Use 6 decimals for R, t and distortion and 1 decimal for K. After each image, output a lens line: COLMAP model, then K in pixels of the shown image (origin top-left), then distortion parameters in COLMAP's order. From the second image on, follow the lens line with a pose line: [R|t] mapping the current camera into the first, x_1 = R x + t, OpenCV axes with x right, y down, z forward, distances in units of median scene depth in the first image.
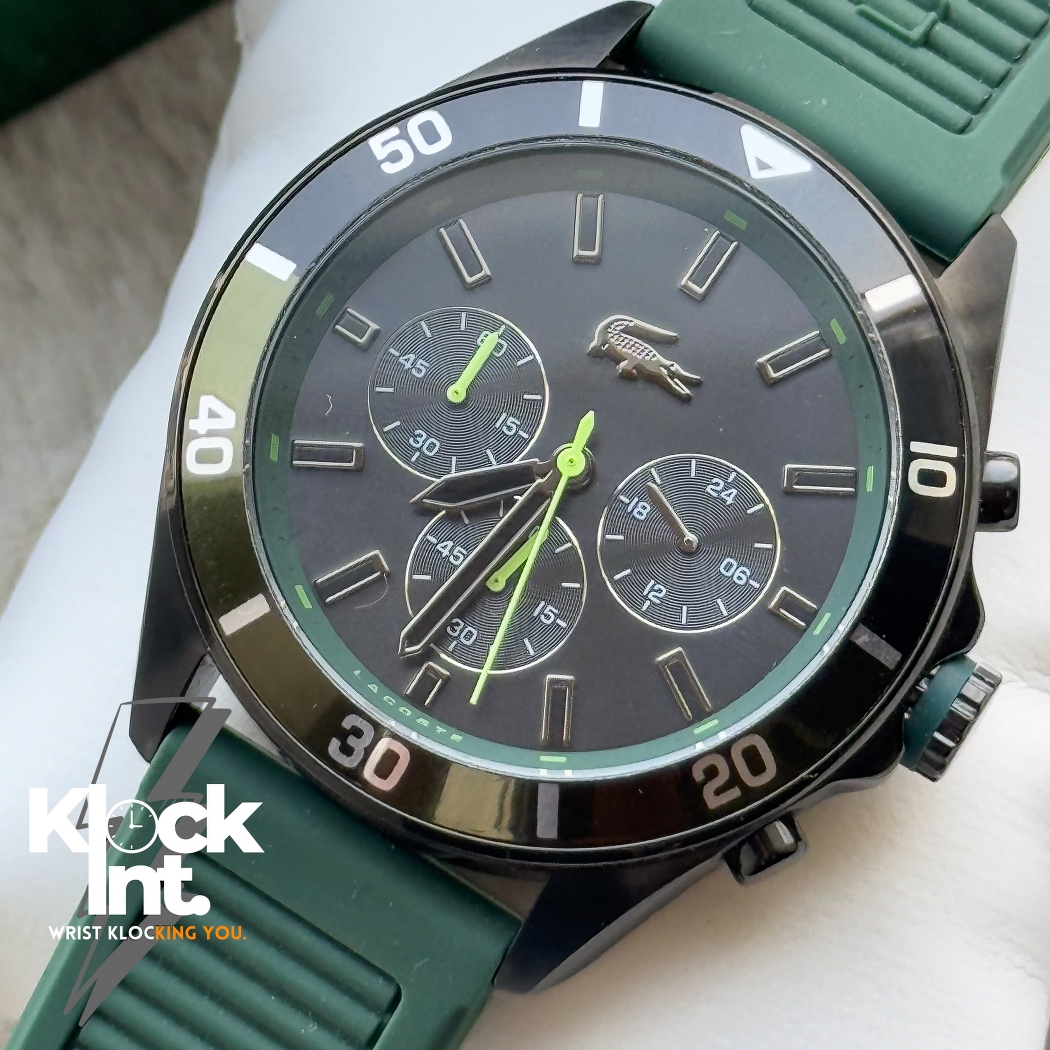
lens RADIAL K [[4826.4, 0, 525.0], [0, 4826.4, 525.0], [0, 0, 1]] dist [0.215101, 1.080009]
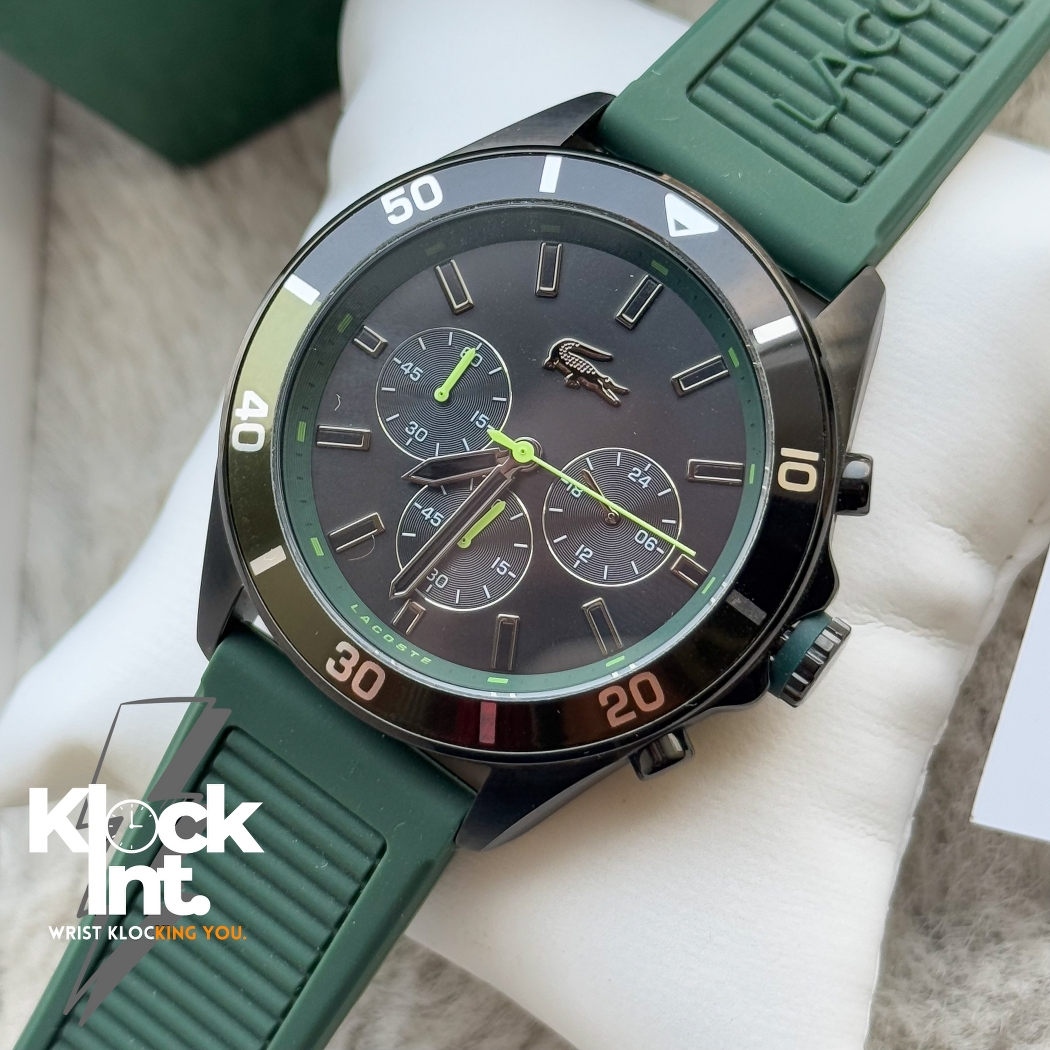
lens RADIAL K [[2685.1, 0, 525.0], [0, 2685.1, 525.0], [0, 0, 1]] dist [0.163105, 0.181130]
pose [[0.993769, 0.039474, -0.104233, 0.085976], [-0.032212, 0.996994, 0.070460, -0.044220], [0.106701, -0.066663, 0.992054, 0.279313]]
